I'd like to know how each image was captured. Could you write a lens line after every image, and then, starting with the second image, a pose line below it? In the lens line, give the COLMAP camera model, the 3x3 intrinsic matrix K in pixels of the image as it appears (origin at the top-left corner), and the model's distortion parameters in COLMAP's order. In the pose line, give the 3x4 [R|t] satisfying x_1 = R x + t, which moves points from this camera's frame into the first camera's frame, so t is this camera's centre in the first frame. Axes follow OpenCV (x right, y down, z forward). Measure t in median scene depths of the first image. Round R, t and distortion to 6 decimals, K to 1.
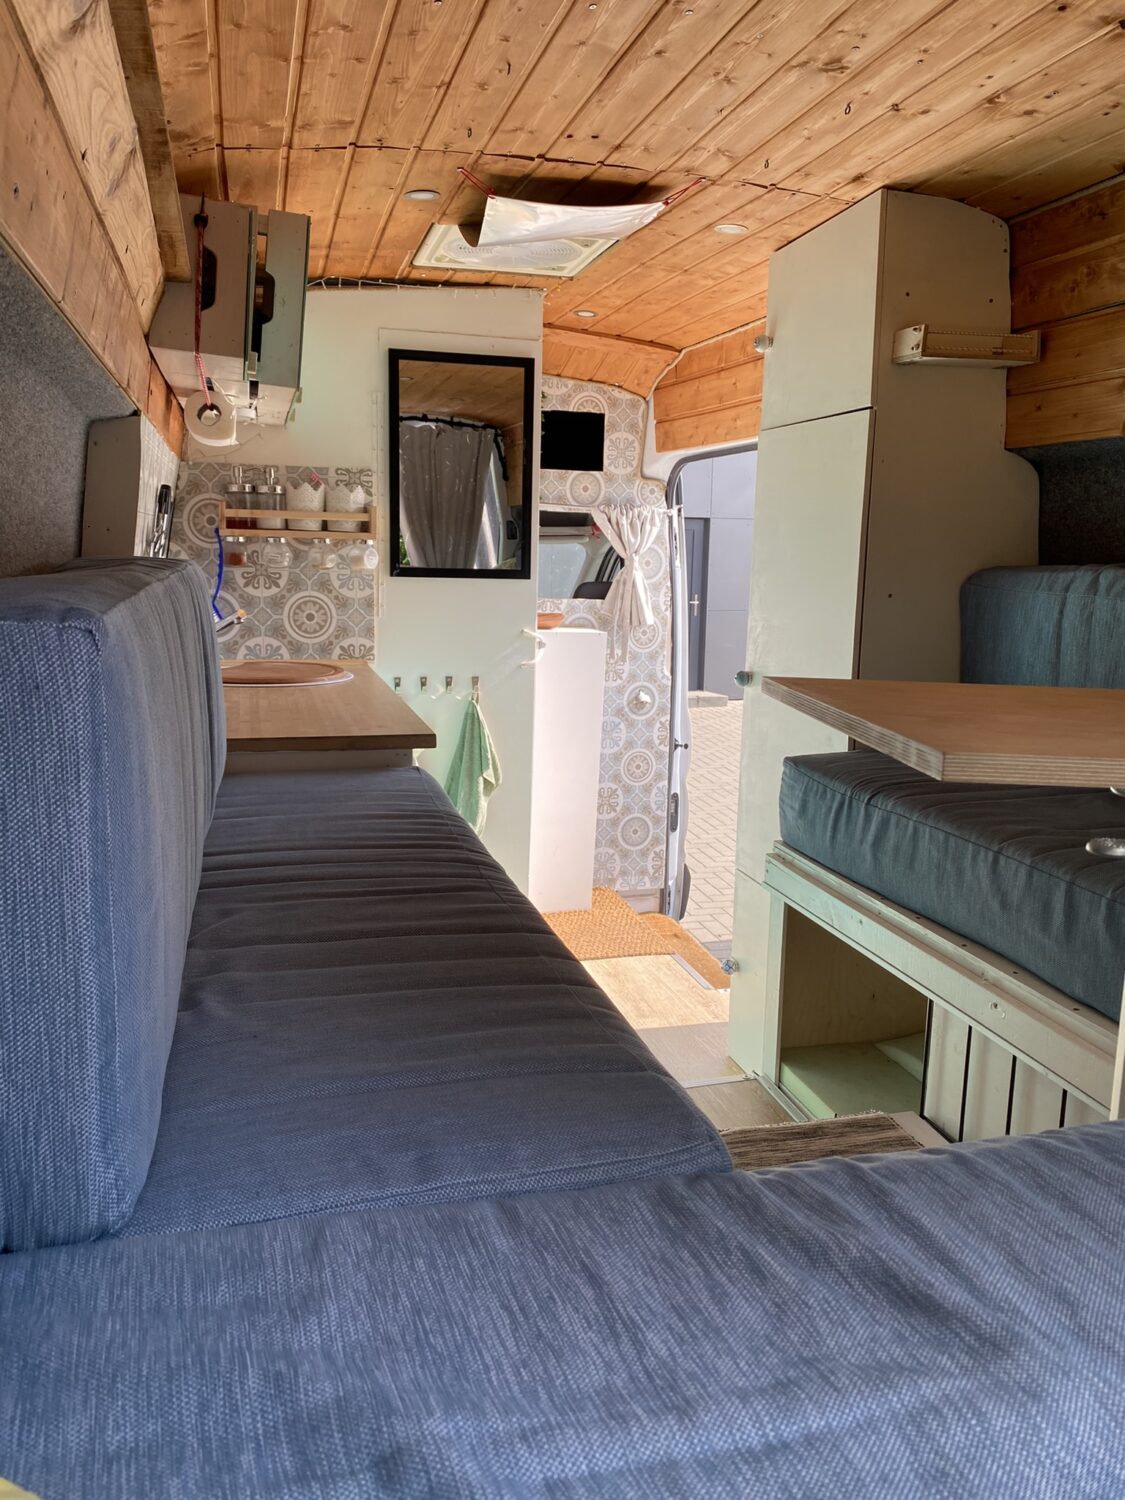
lens RADIAL K [[1147.1, 0, 563.1], [0, 1147.1, 757.8], [0, 0, 1]] dist [0.005113, -0.001877]
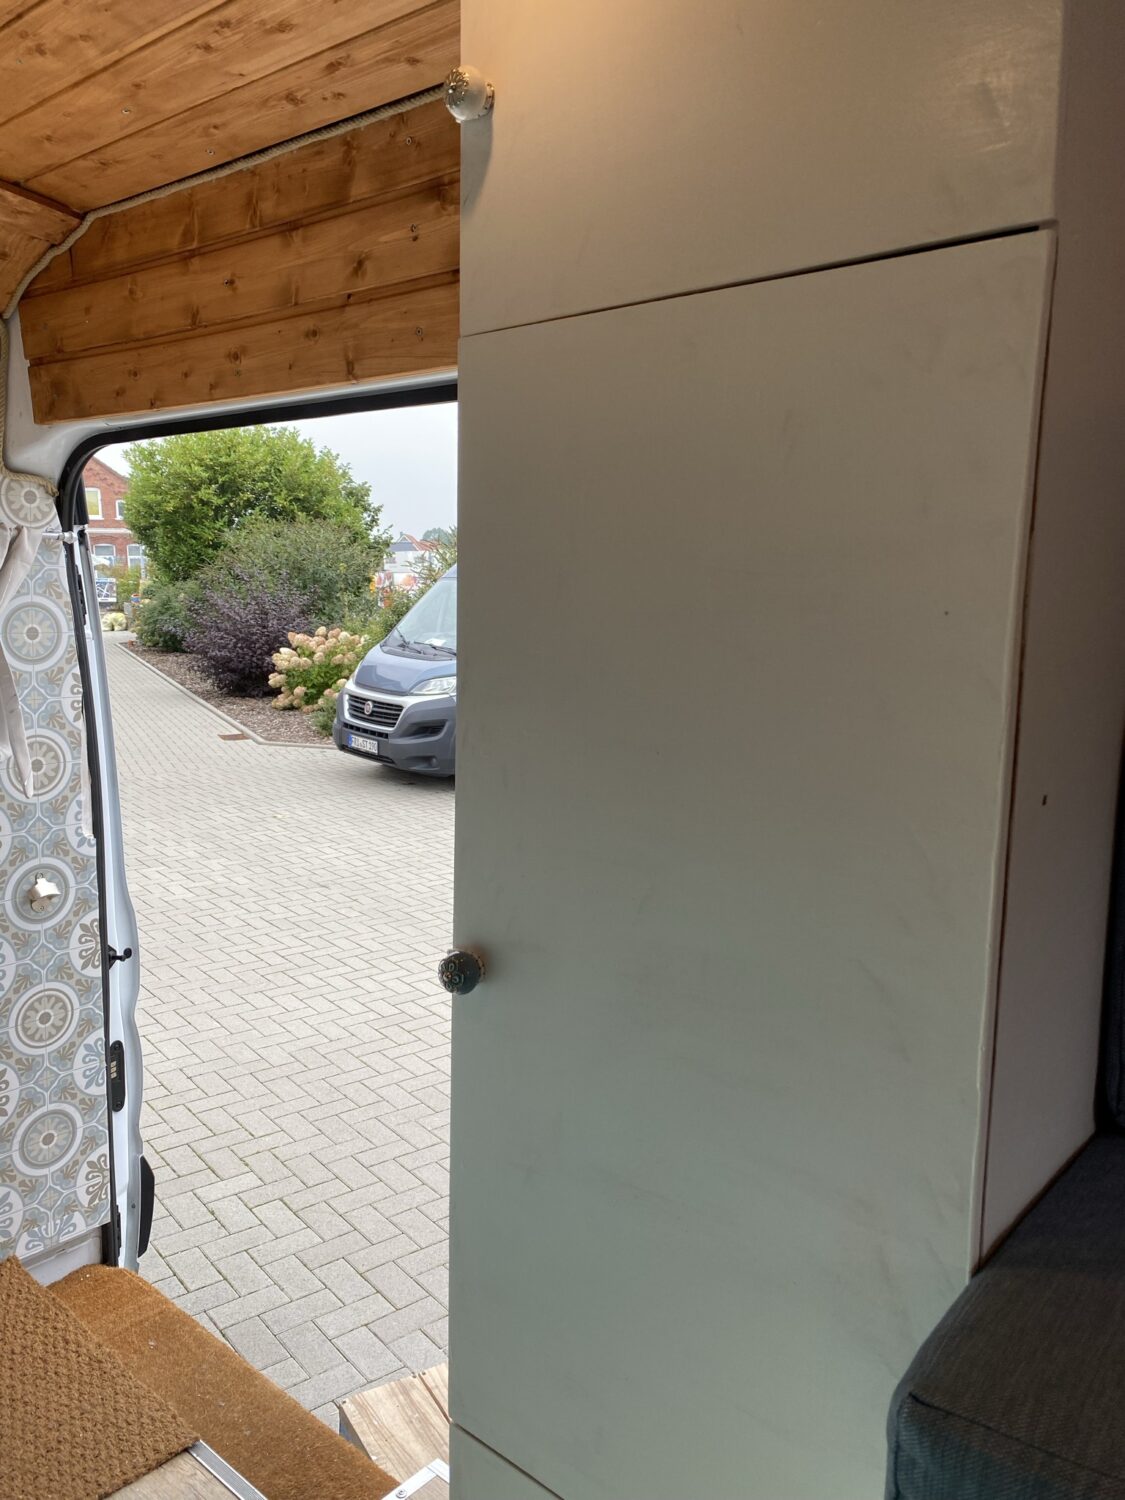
lens RADIAL K [[1150.5, 0, 566.4], [0, 1150.5, 736.3], [0, 0, 1]] dist [0.014408, 0.002879]
pose [[0.834338, -0.082035, 0.545115, -0.013531], [0.103326, 0.994611, -0.008469, -0.095545], [-0.541483, 0.063391, 0.838318, 0.439759]]
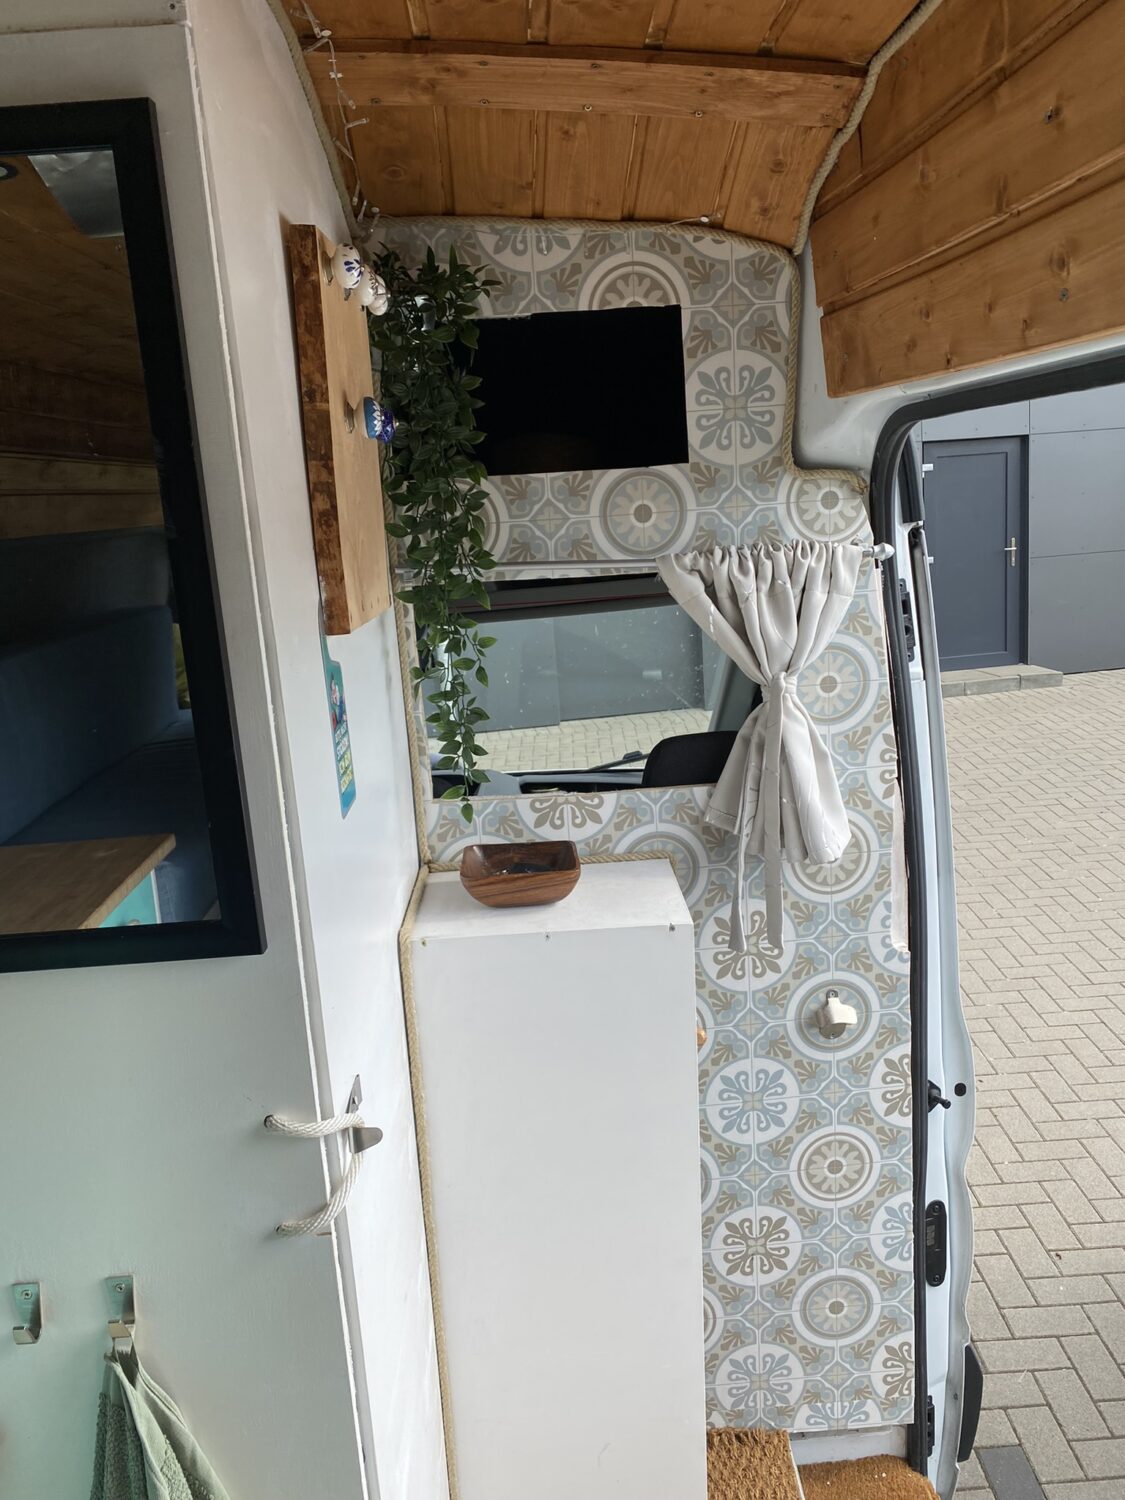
lens RADIAL K [[1129.9, 0, 586.5], [0, 1129.9, 717.8], [0, 0, 1]] dist [0.003010, -0.008504]
pose [[0.966280, -0.035437, -0.255043, 0.092702], [0.043511, 0.998712, 0.026084, -0.174576], [0.253790, -0.036301, 0.966578, 0.621914]]
